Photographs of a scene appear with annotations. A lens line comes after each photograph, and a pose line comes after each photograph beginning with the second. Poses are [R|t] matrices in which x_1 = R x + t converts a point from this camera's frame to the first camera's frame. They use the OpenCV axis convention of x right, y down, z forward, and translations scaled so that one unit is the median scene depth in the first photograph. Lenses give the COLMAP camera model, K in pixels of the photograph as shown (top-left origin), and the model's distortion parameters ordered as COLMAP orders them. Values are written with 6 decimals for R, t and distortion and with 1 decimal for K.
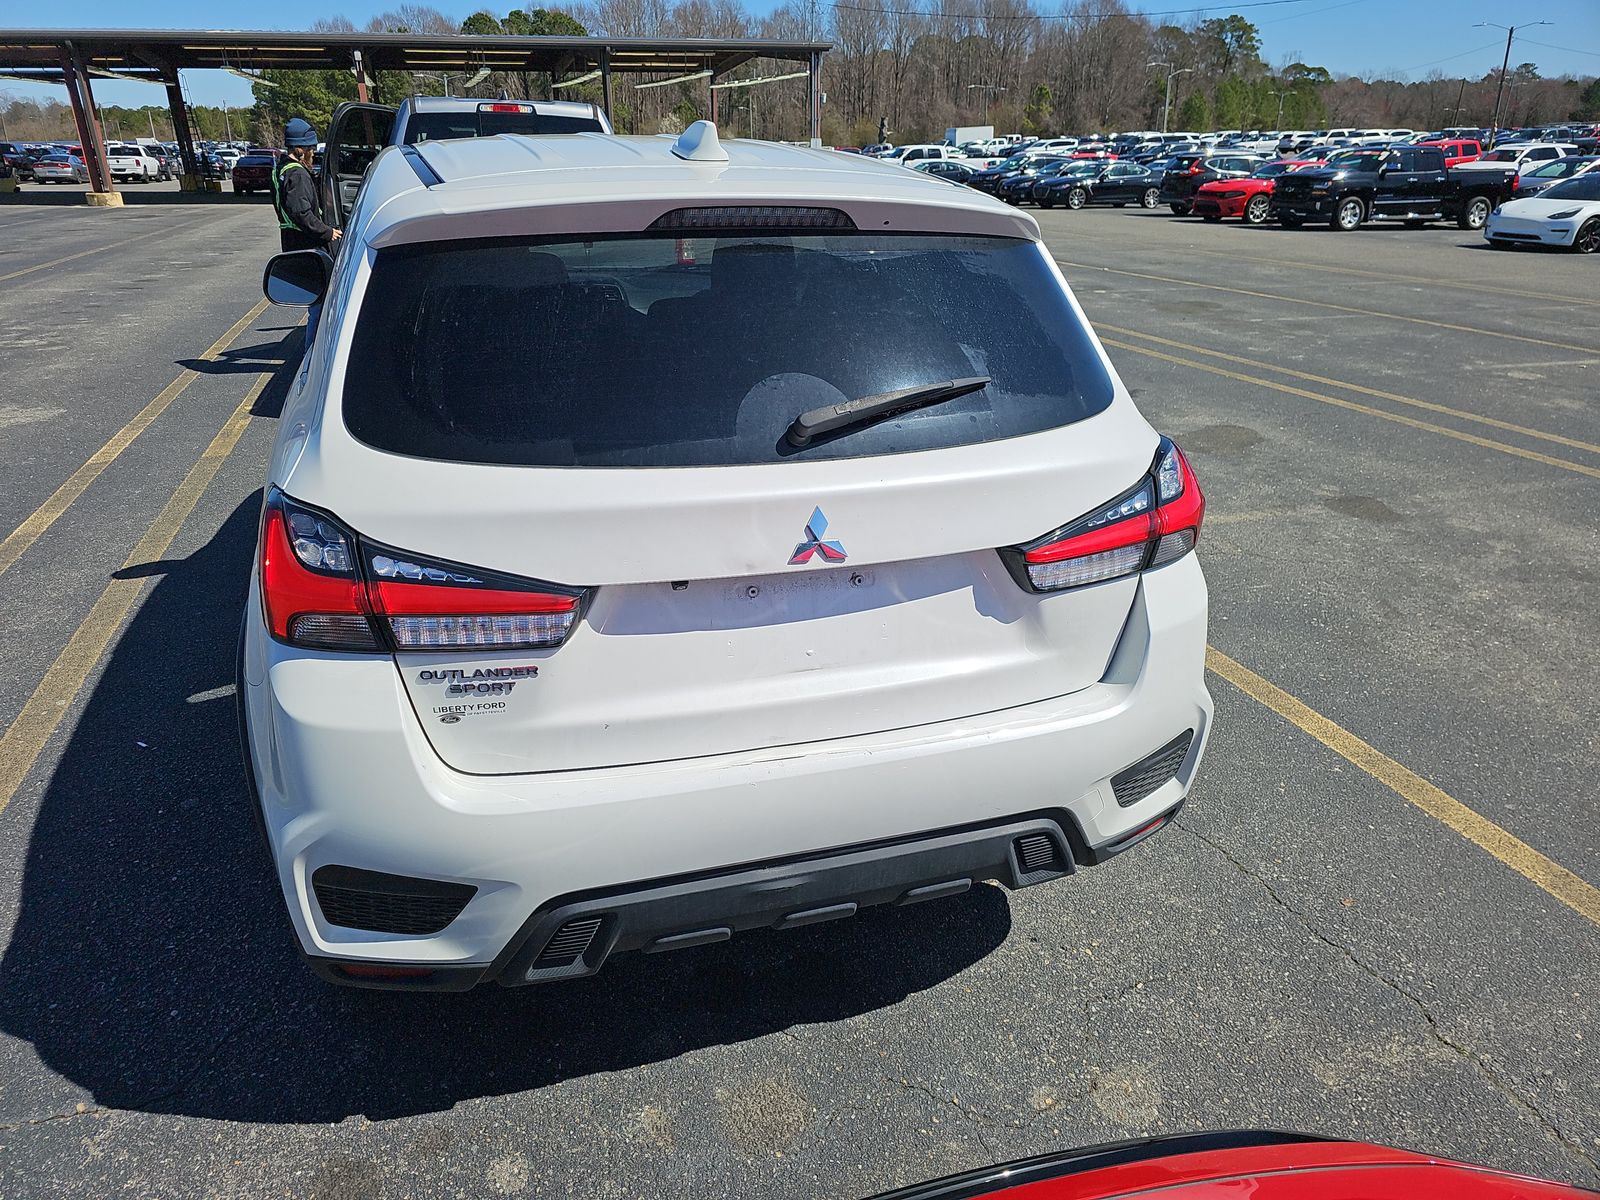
lens RADIAL K [[1066.5, 0, 793.9], [0, 1066.5, 601.1], [0, 0, 1]] dist [0.042420, -0.042906]
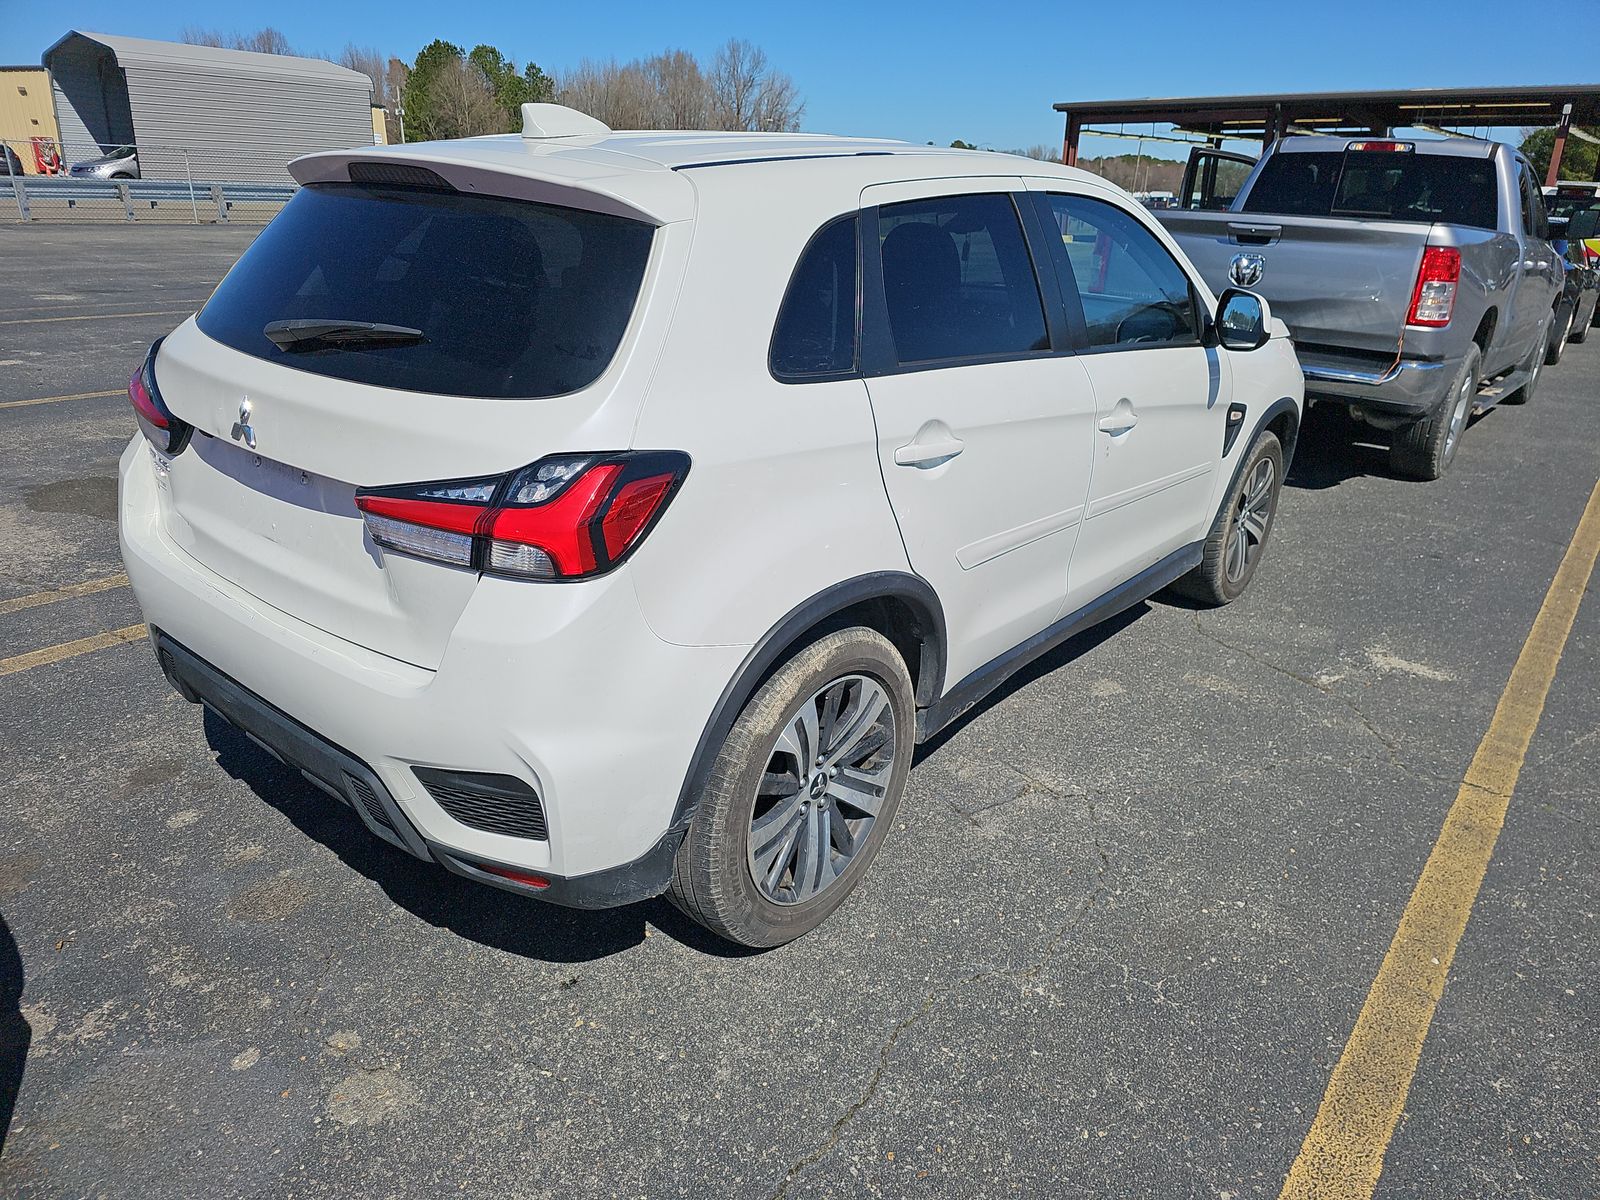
lens RADIAL K [[1066.5, 0, 793.9], [0, 1066.5, 601.1], [0, 0, 1]] dist [0.042420, -0.042906]
pose [[0.541726, 0.317436, -0.778310, 0.074929], [-0.355030, 0.925710, 0.130442, -0.013737], [0.761896, 0.205660, 0.614181, 0.040991]]
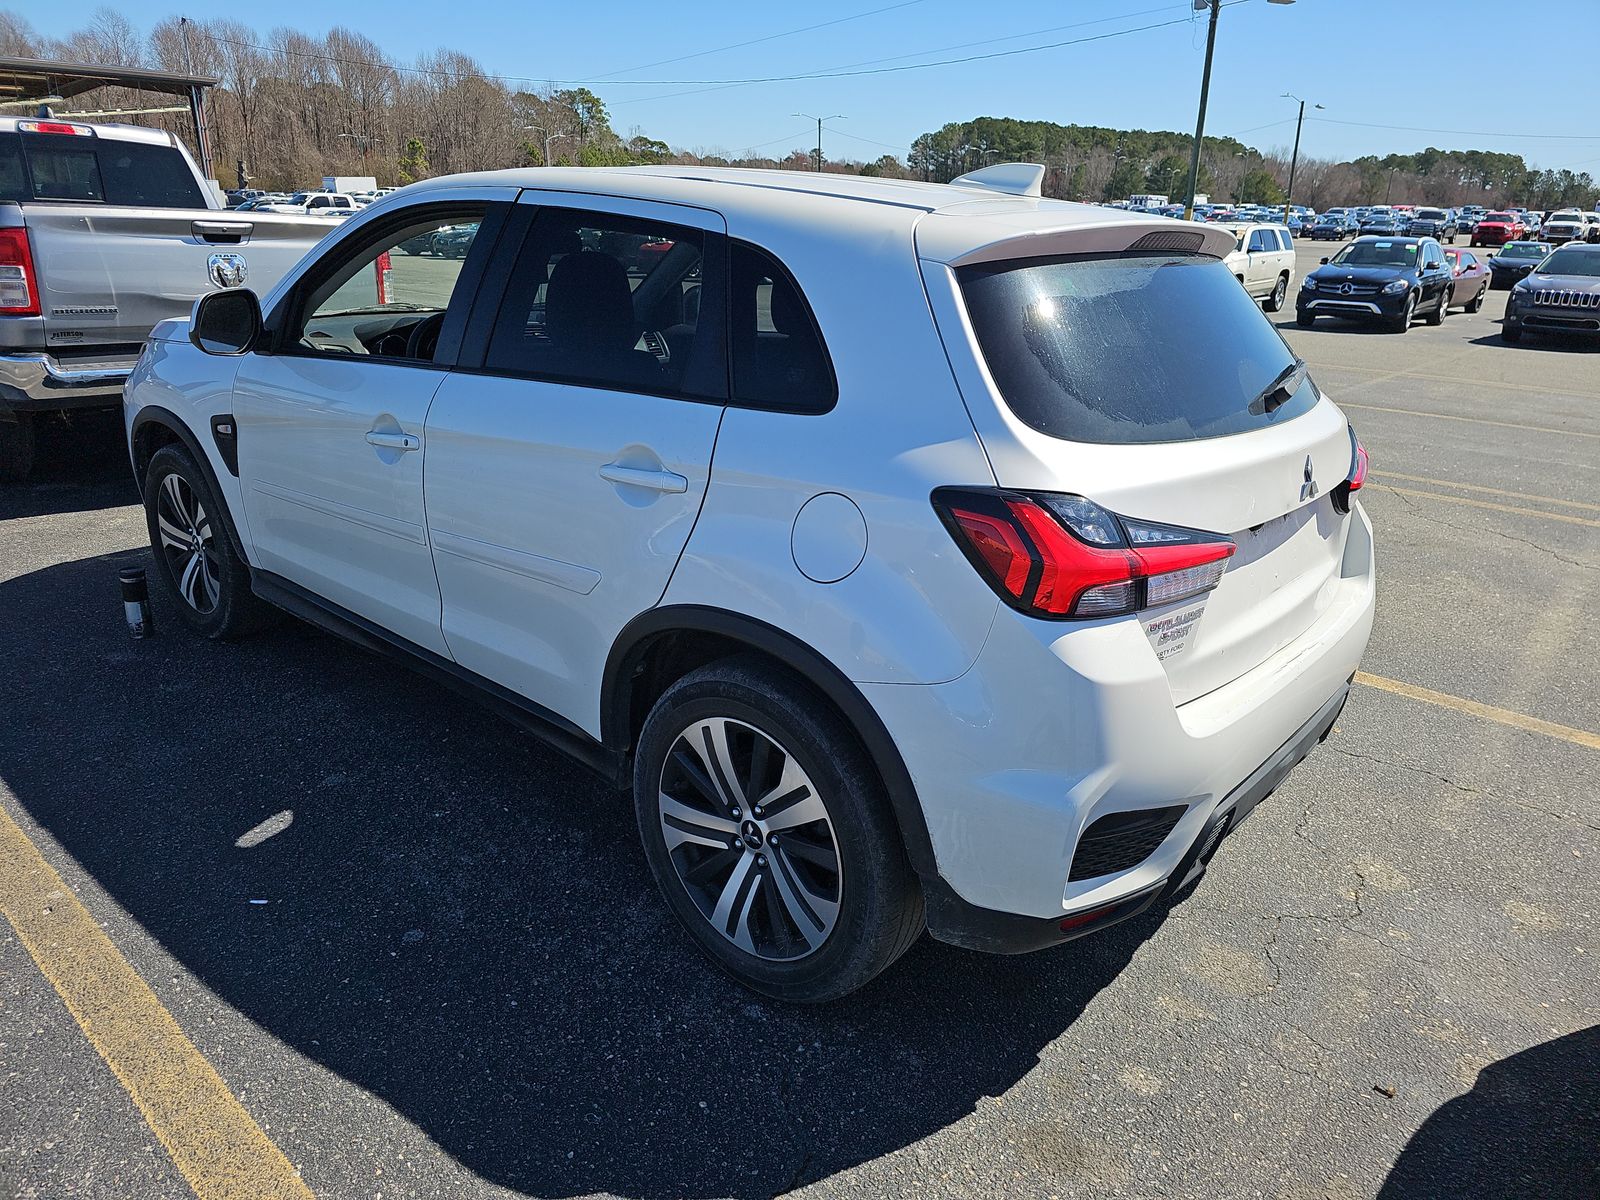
lens RADIAL K [[1066.5, 0, 793.9], [0, 1066.5, 601.1], [0, 0, 1]] dist [0.042420, -0.042906]
pose [[0.844242, -0.154811, 0.513117, -0.070714], [0.178215, 0.983985, 0.003654, -0.001813], [-0.505464, 0.088361, 0.858311, 0.011452]]
